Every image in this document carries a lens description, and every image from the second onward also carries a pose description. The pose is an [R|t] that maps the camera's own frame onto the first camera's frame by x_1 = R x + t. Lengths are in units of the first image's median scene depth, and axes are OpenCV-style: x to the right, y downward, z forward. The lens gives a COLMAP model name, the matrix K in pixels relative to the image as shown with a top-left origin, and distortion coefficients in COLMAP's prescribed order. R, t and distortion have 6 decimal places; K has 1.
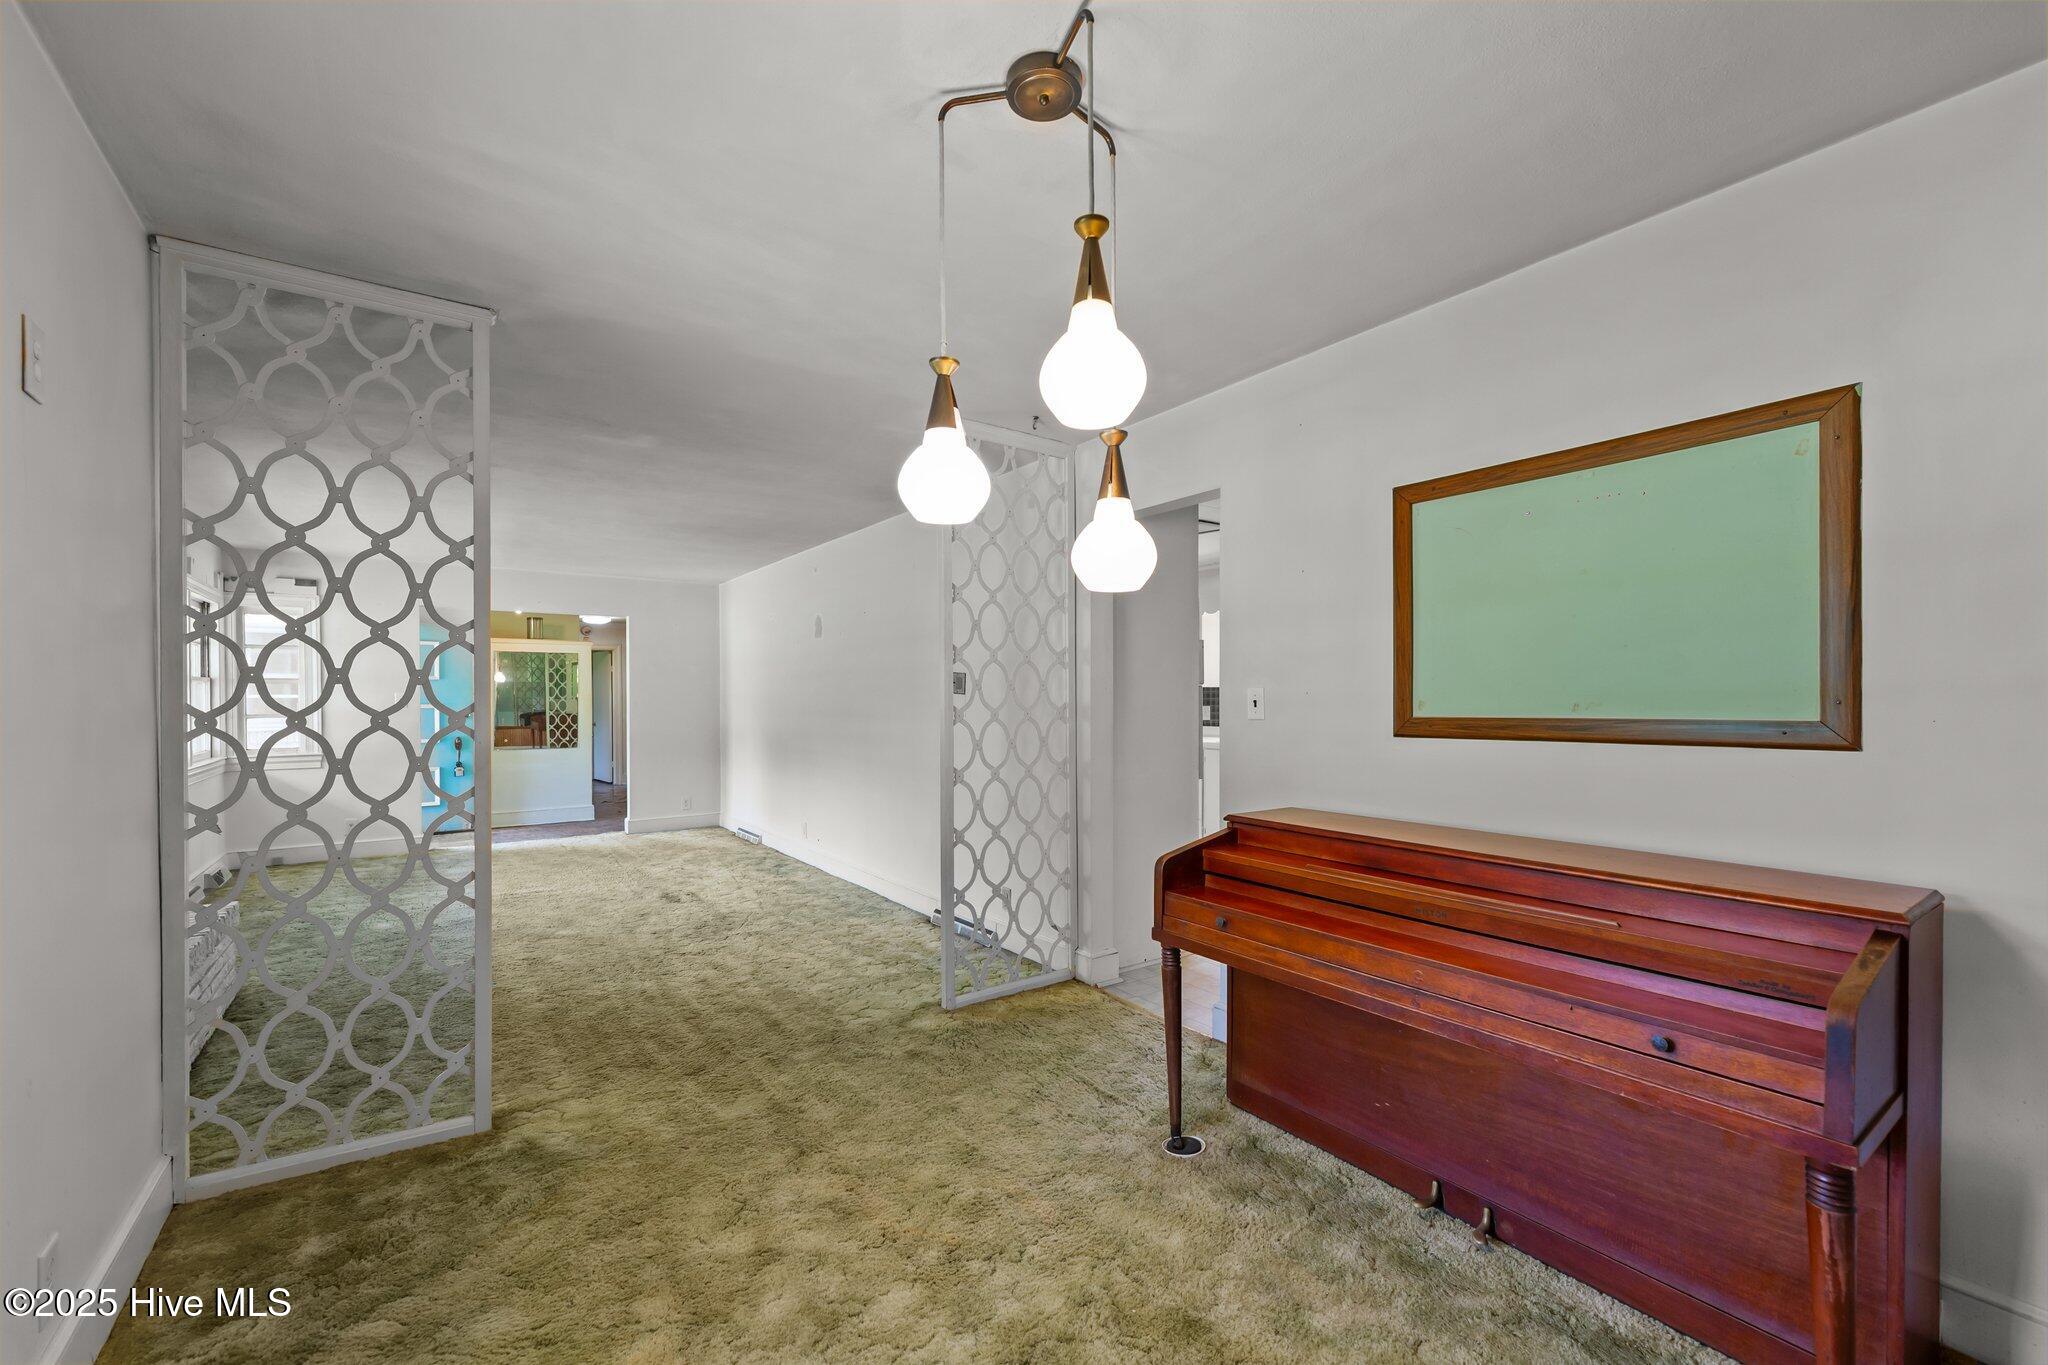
lens RADIAL K [[833.0, 0, 1019.7], [0, 833.0, 708.9], [0, 0, 1]] dist [-0.000604, -0.000107]
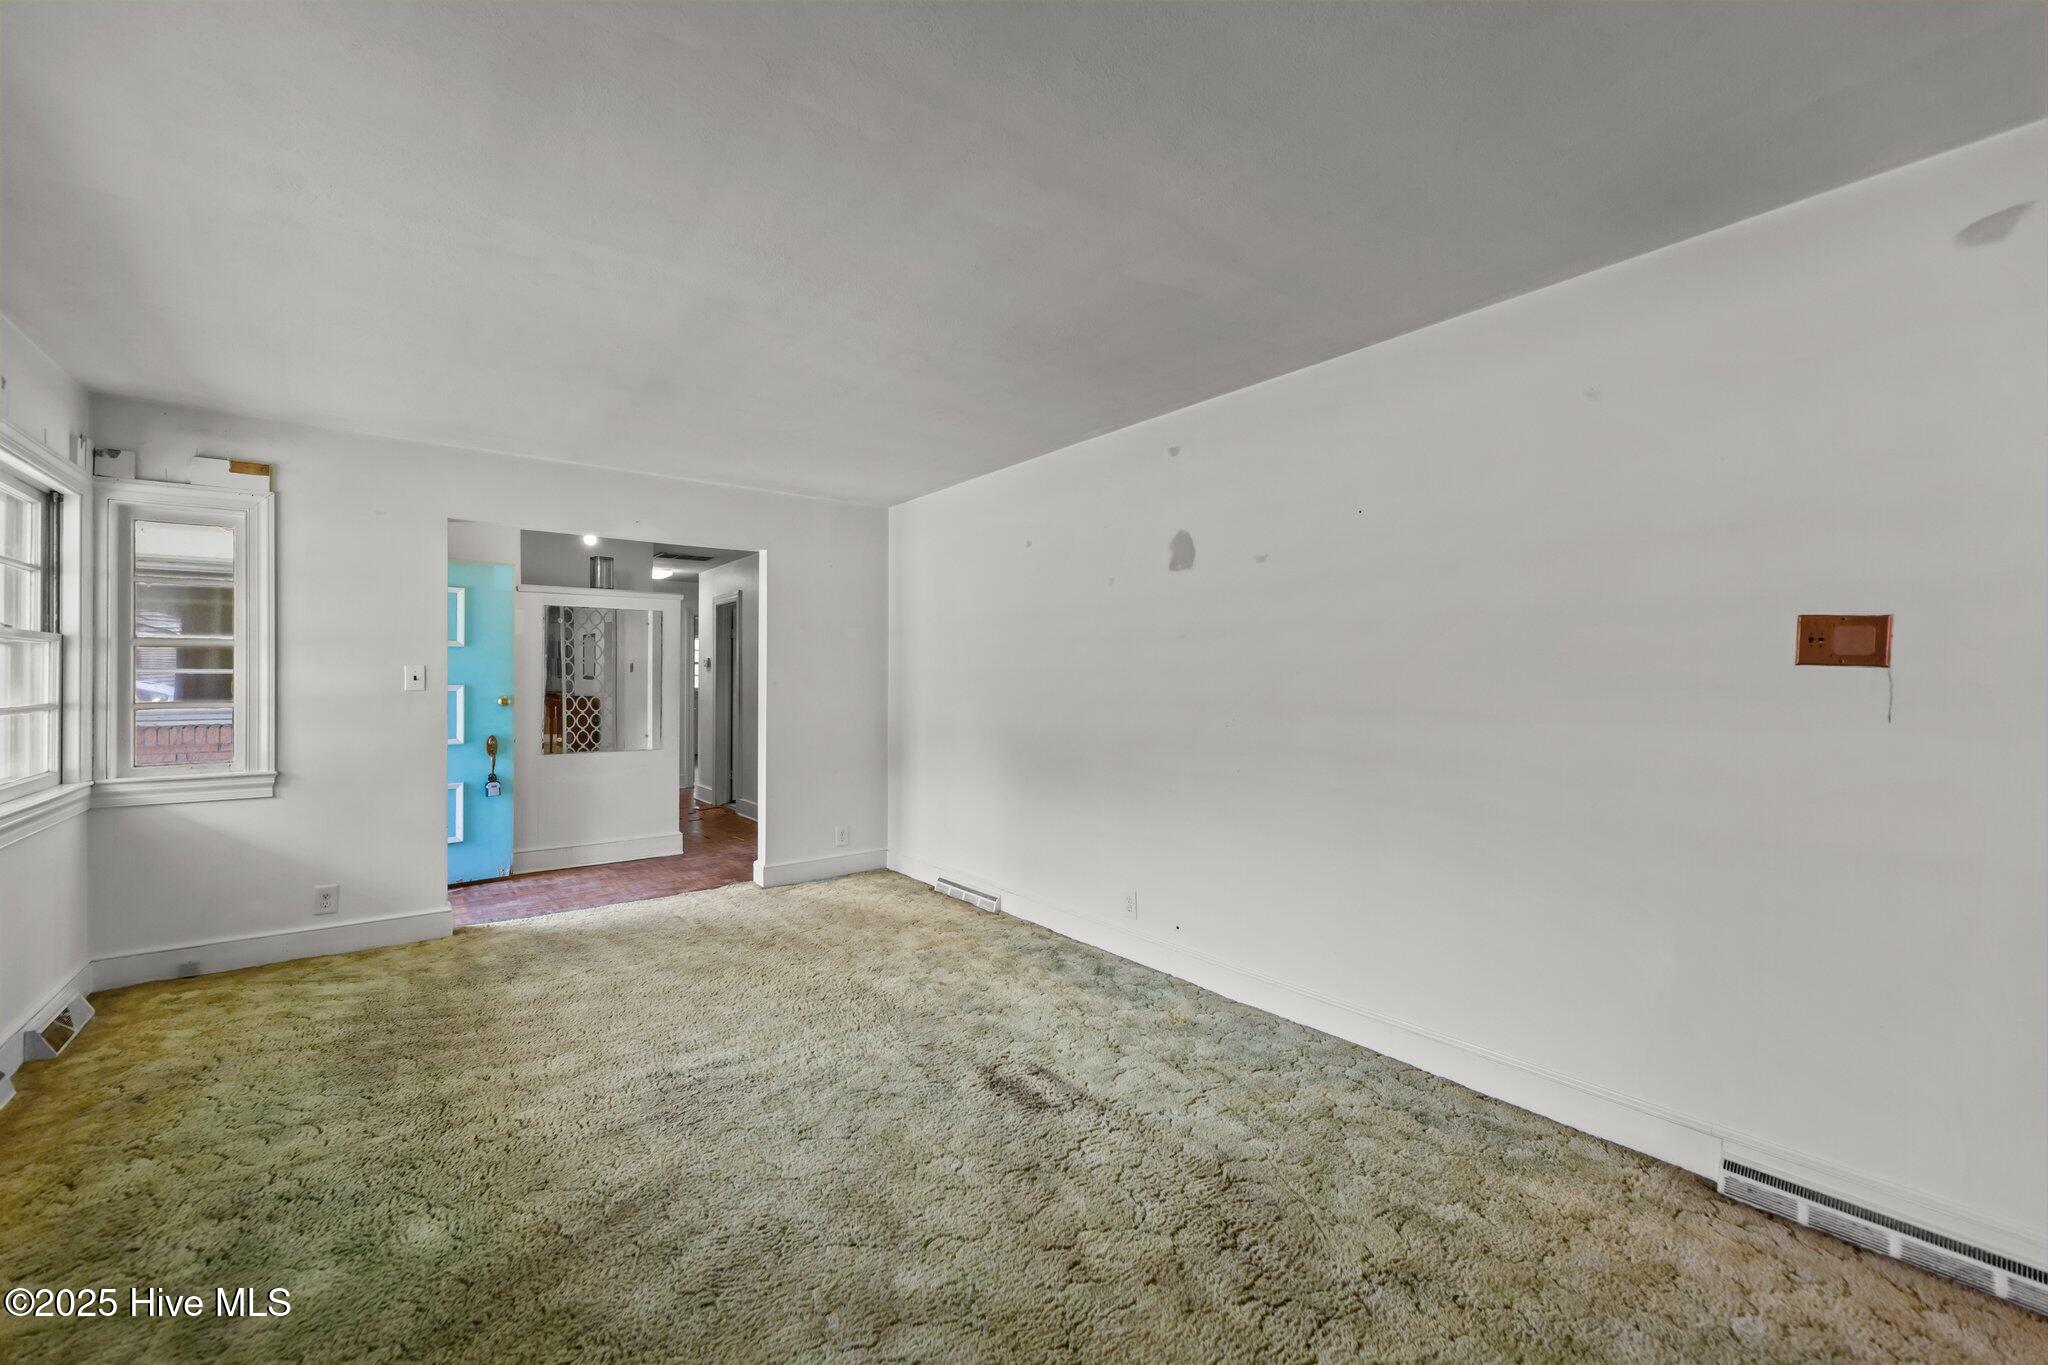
lens RADIAL K [[826.6, 0, 1018.1], [0, 826.6, 678.1], [0, 0, 1]] dist [-0.002062, 0.000129]
pose [[0.999393, 0.003448, 0.034677, -0.377099], [-0.002944, 0.999890, -0.014564, -0.003537], [-0.034723, 0.014453, 0.999292, 0.449703]]
